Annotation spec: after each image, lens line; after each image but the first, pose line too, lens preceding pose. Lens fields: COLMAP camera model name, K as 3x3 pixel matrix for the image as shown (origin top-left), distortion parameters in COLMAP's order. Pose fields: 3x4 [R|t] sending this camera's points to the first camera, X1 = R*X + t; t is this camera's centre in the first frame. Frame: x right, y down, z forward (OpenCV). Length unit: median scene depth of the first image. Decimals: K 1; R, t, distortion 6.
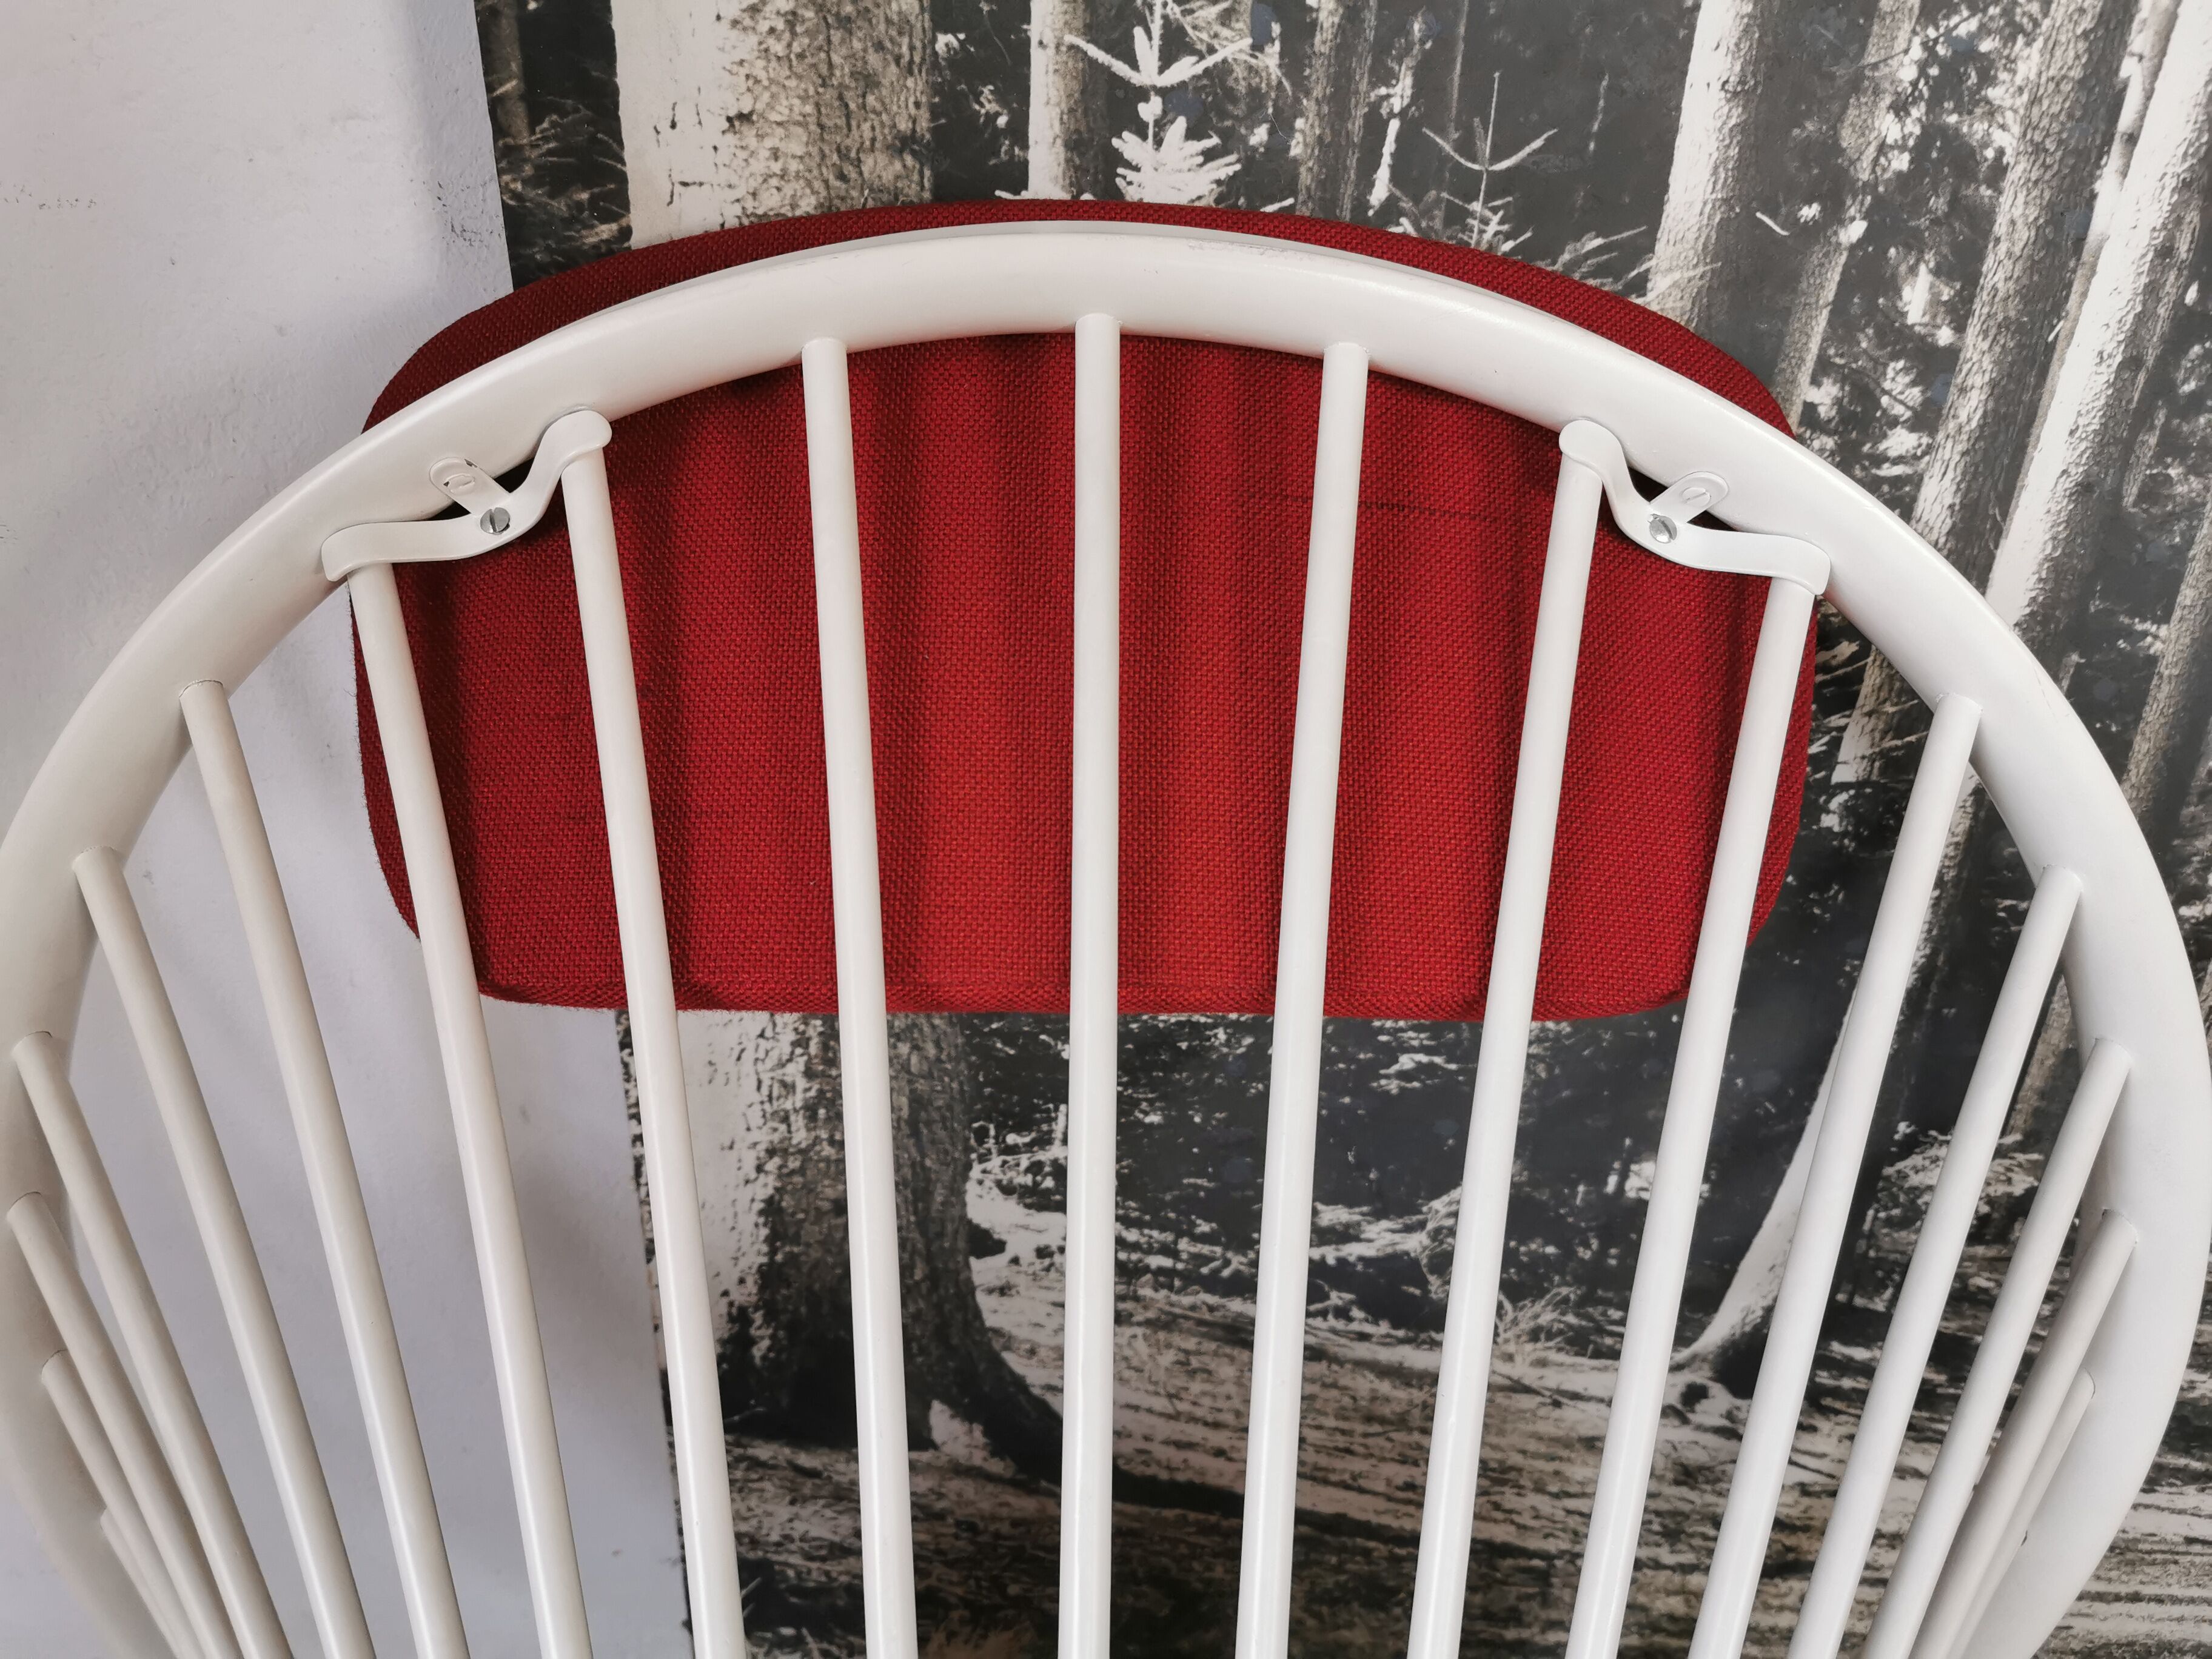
lens RADIAL K [[1711.8, 0, 1091.5], [0, 1711.8, 841.1], [0, 0, 1]] dist [0.061637, -0.090503]
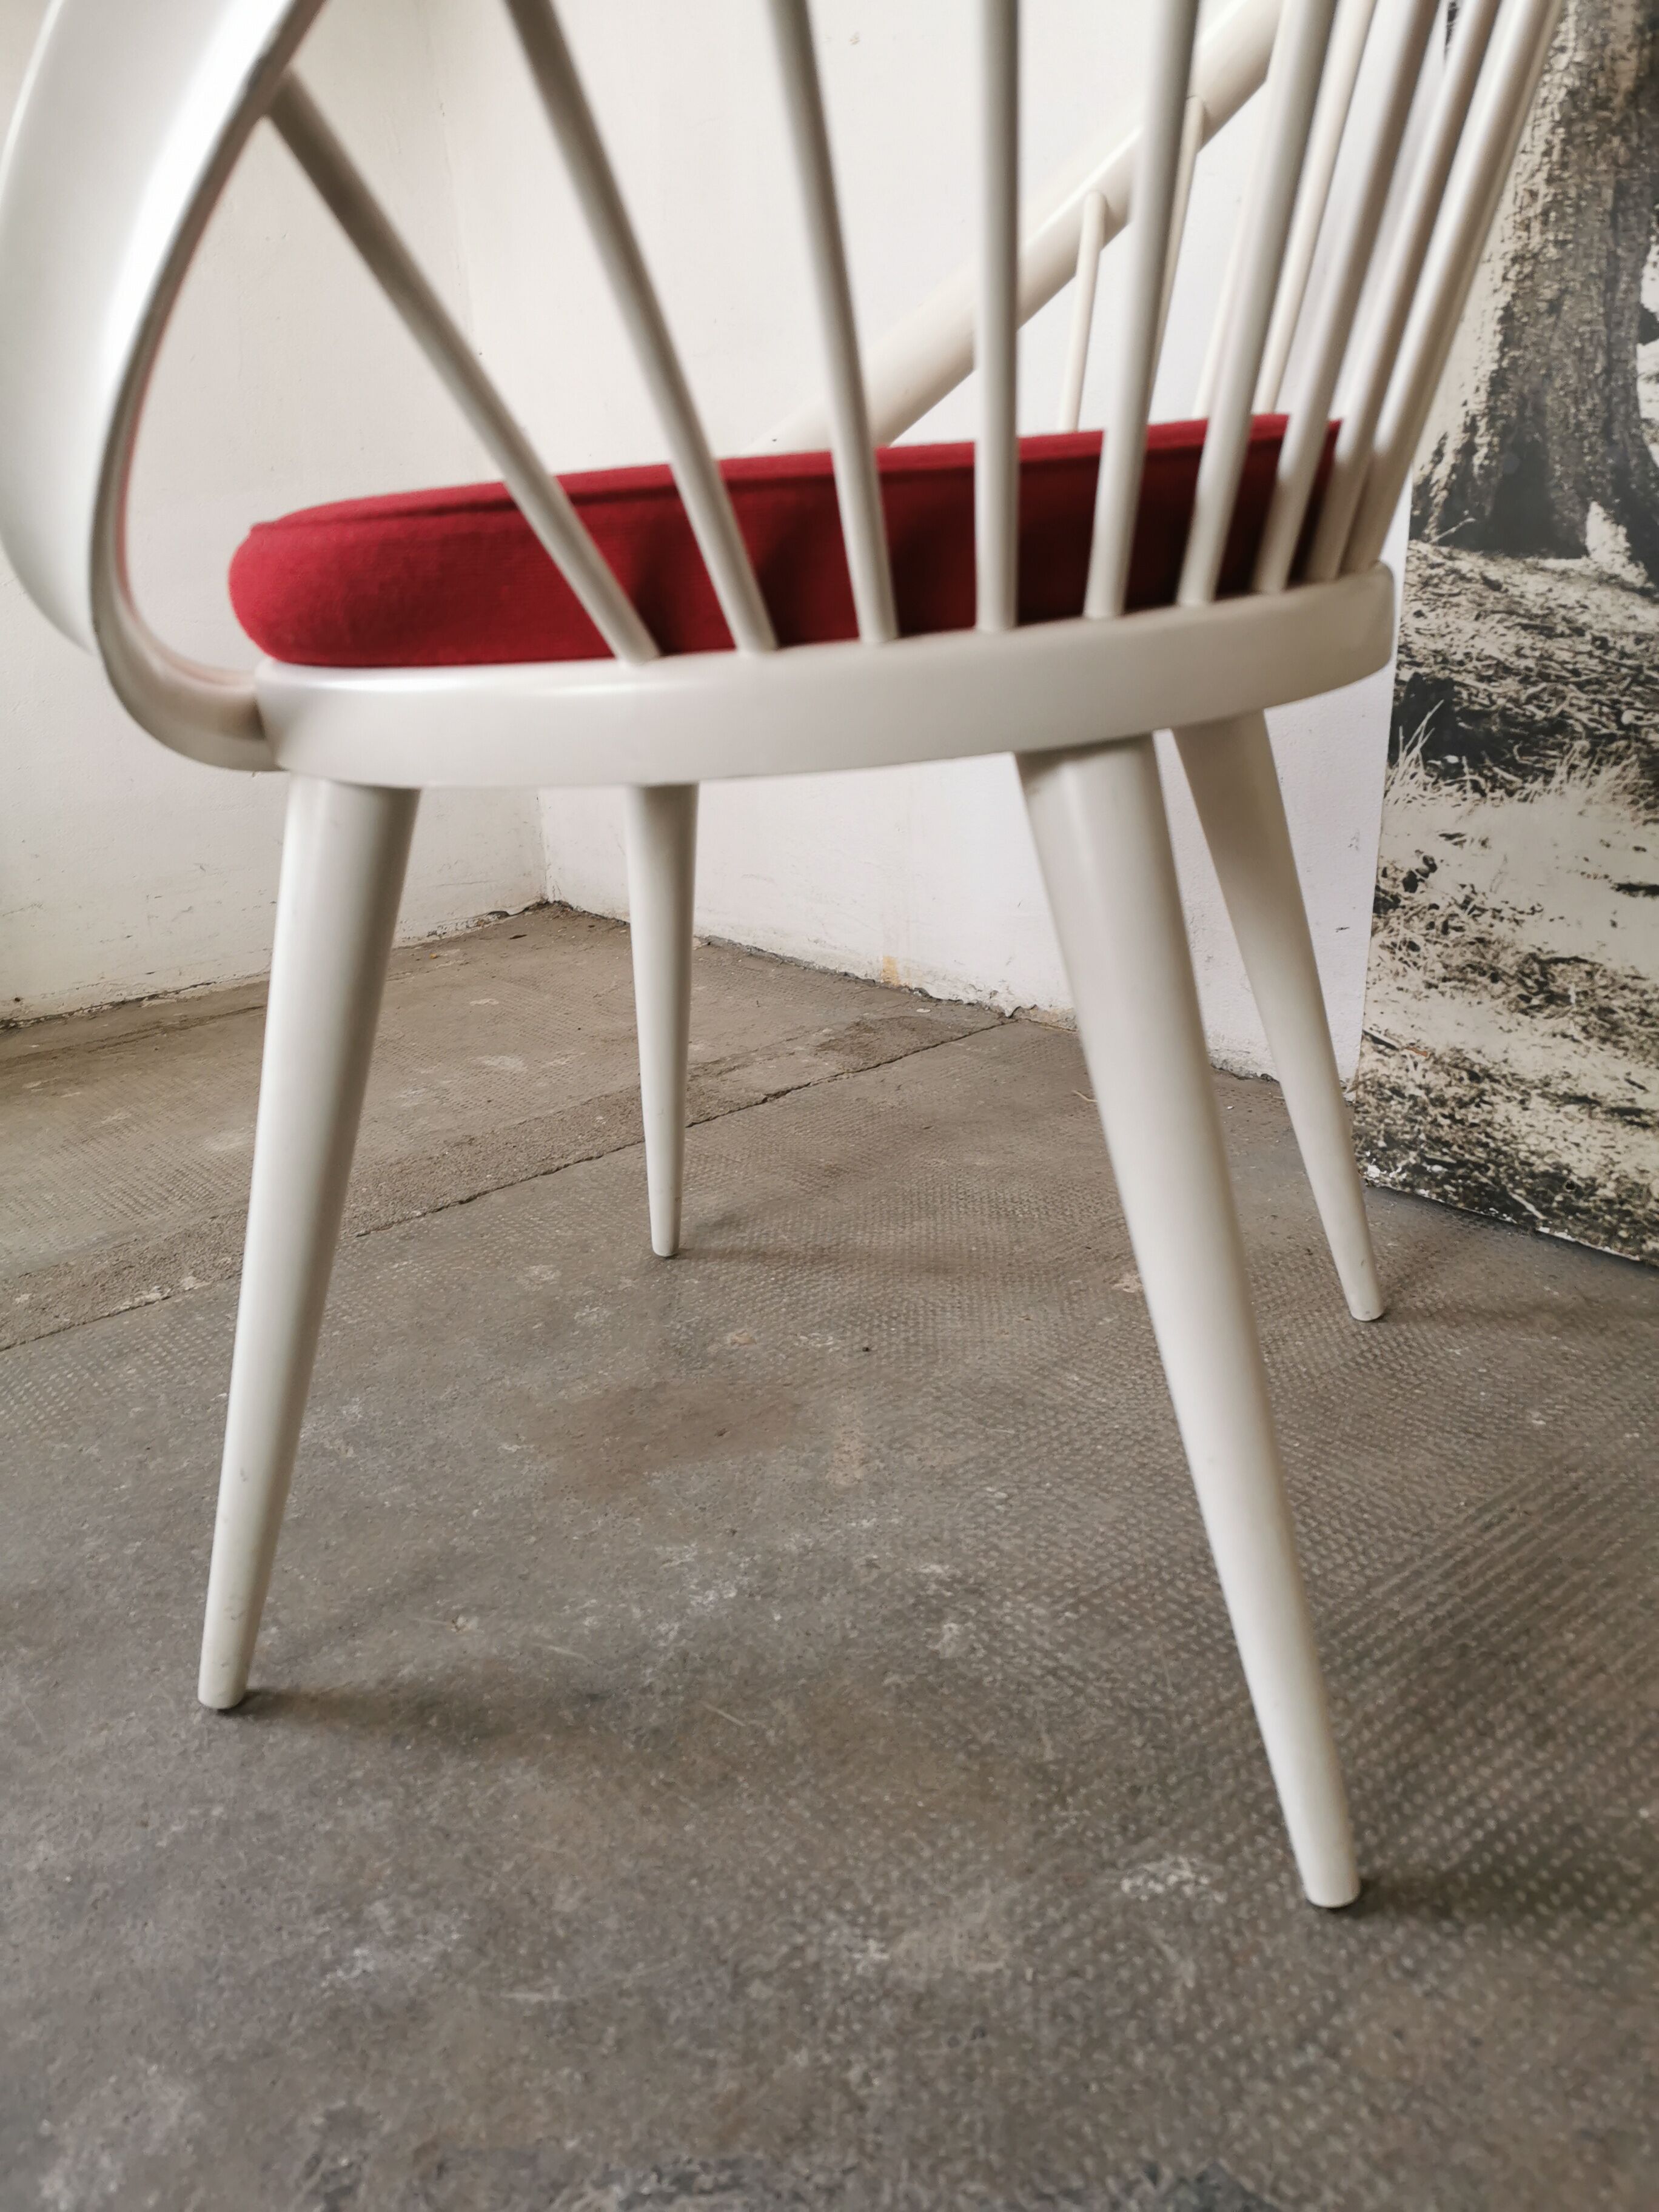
lens RADIAL K [[1711.8, 0, 828.7], [0, 1711.8, 1095.7], [0, 0, 1]] dist [0.061637, -0.090503]
pose [[0.621354, 0.194603, -0.758979, 0.672401], [-0.340101, 0.939641, -0.037506, 1.063265], [0.705868, 0.281434, 0.650034, -0.133720]]
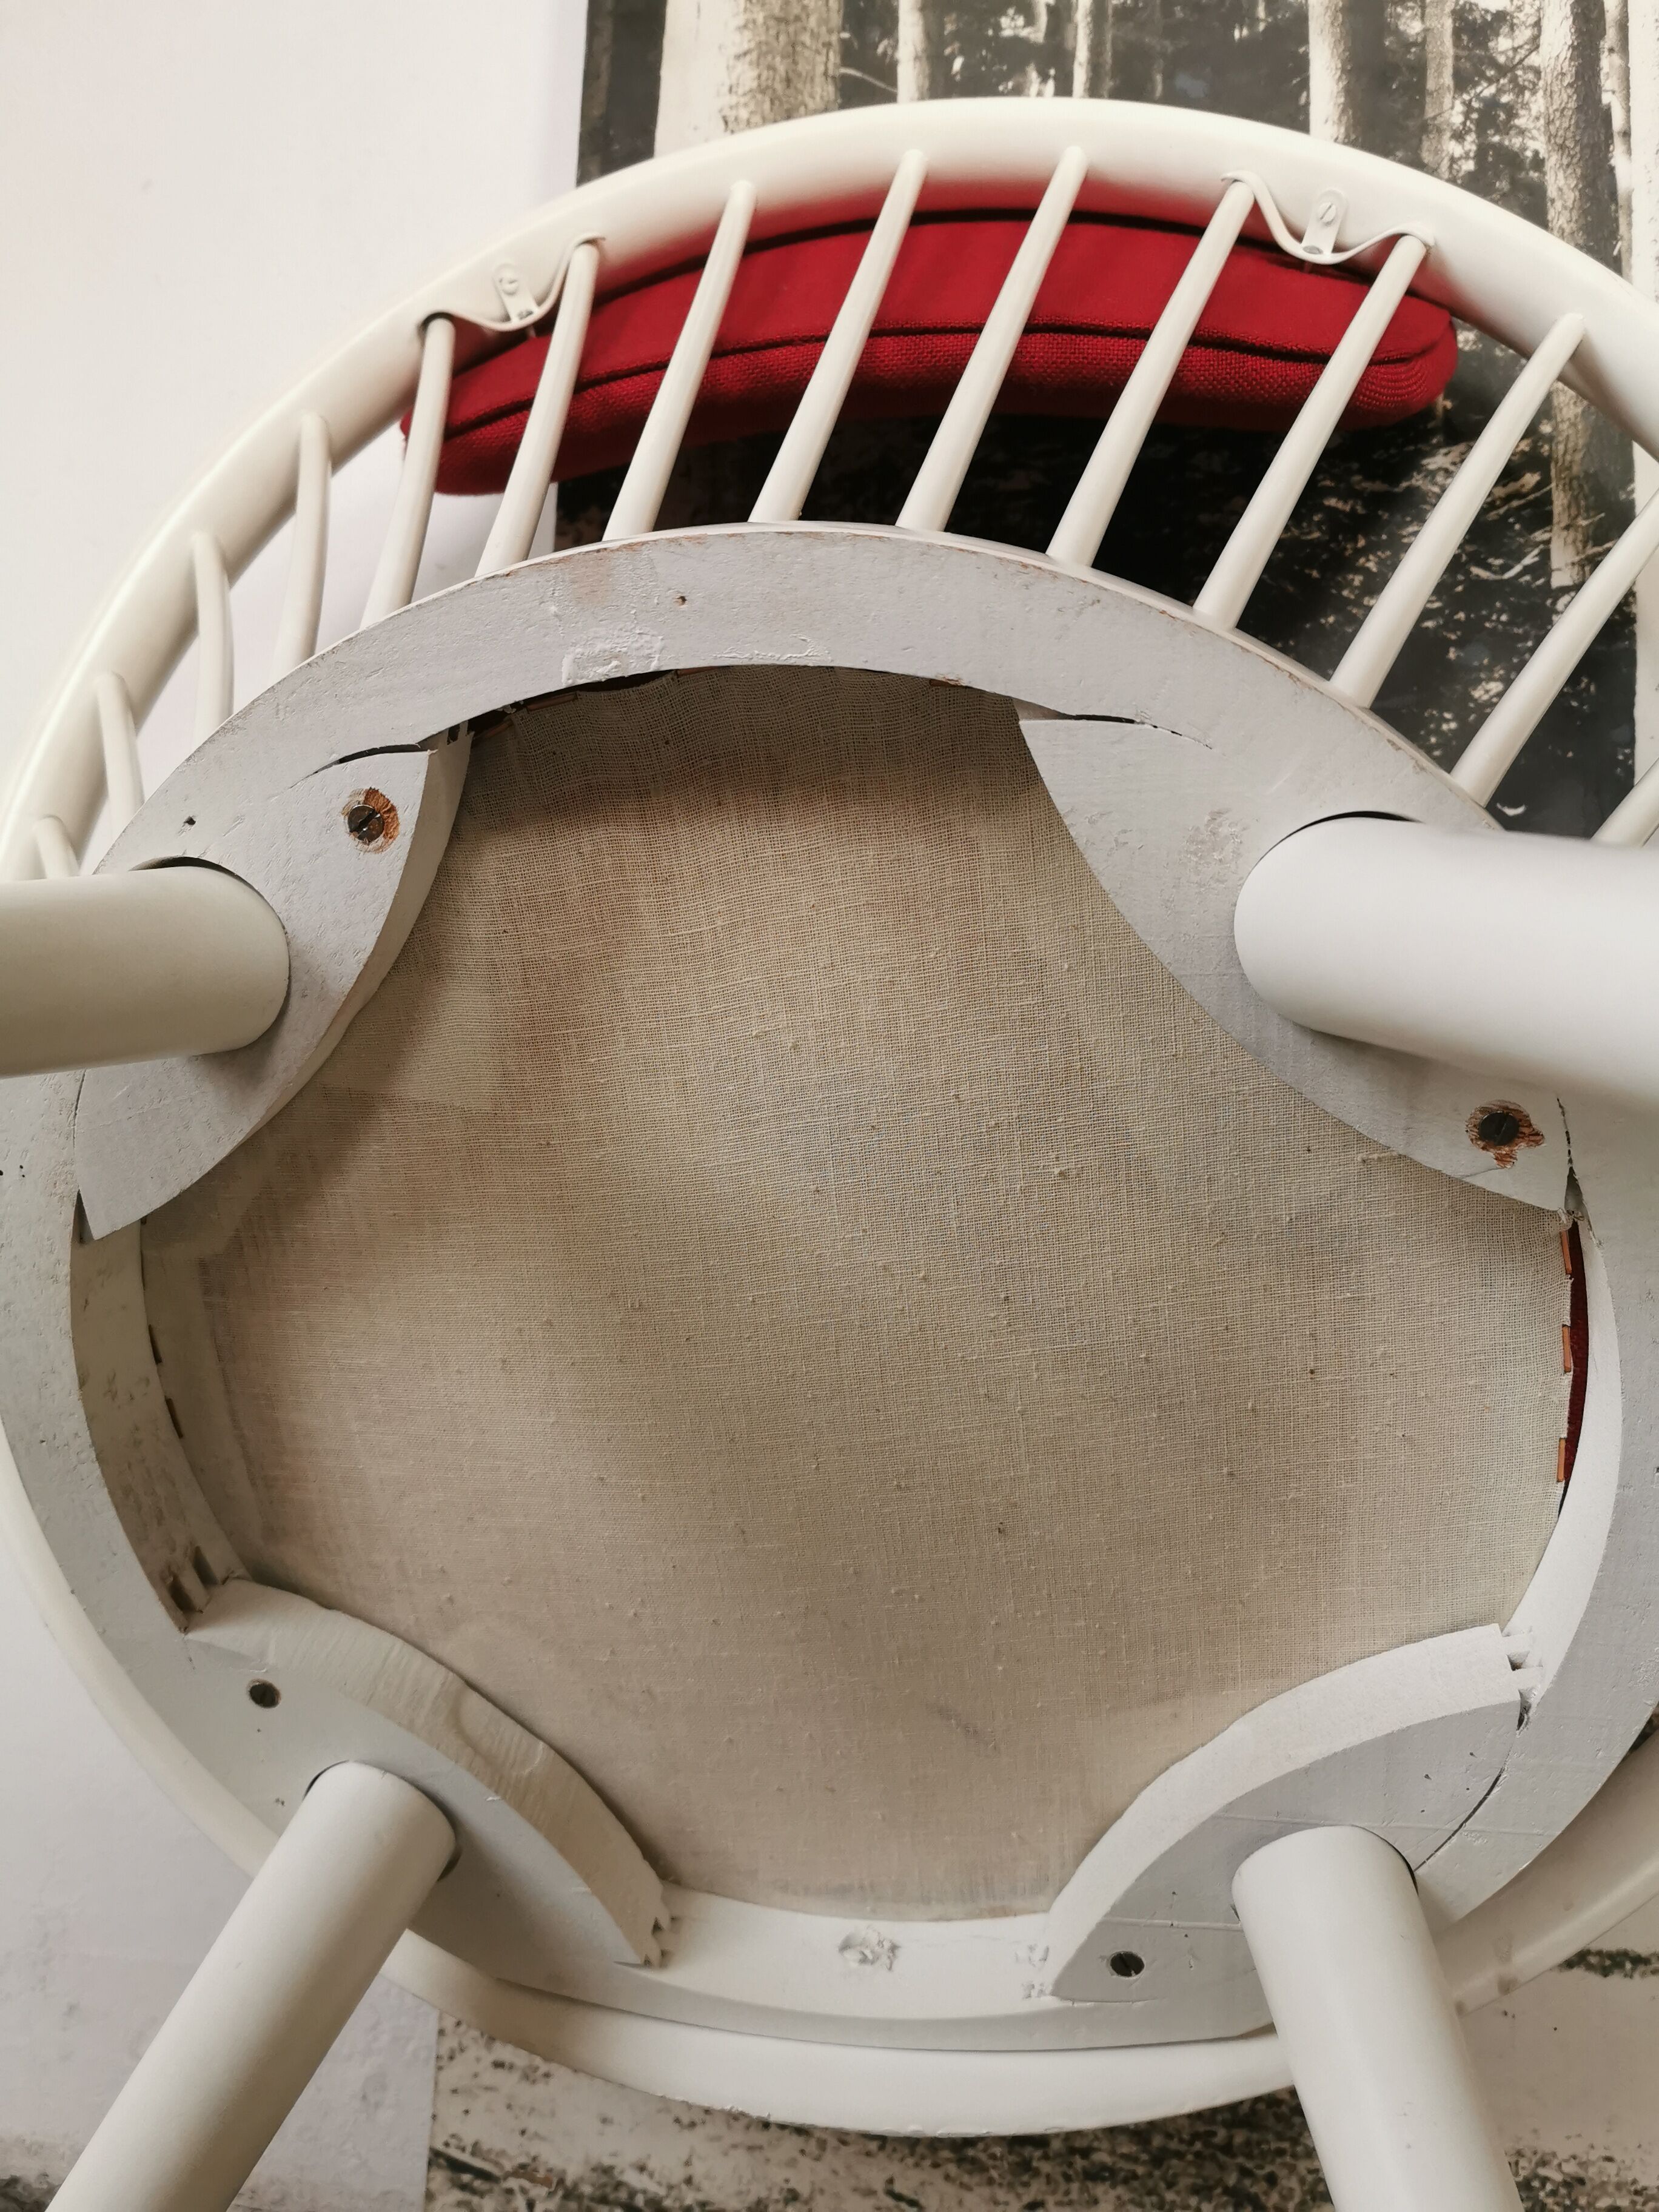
lens RADIAL K [[1711.8, 0, 818.8], [0, 1711.8, 1097.2], [0, 0, 1]] dist [0.061637, -0.090503]
pose [[0.983084, -0.021465, -0.181894, 0.124007], [-0.099939, 0.769371, -0.630936, 0.902457], [0.153487, 0.638441, 0.754211, 0.218603]]
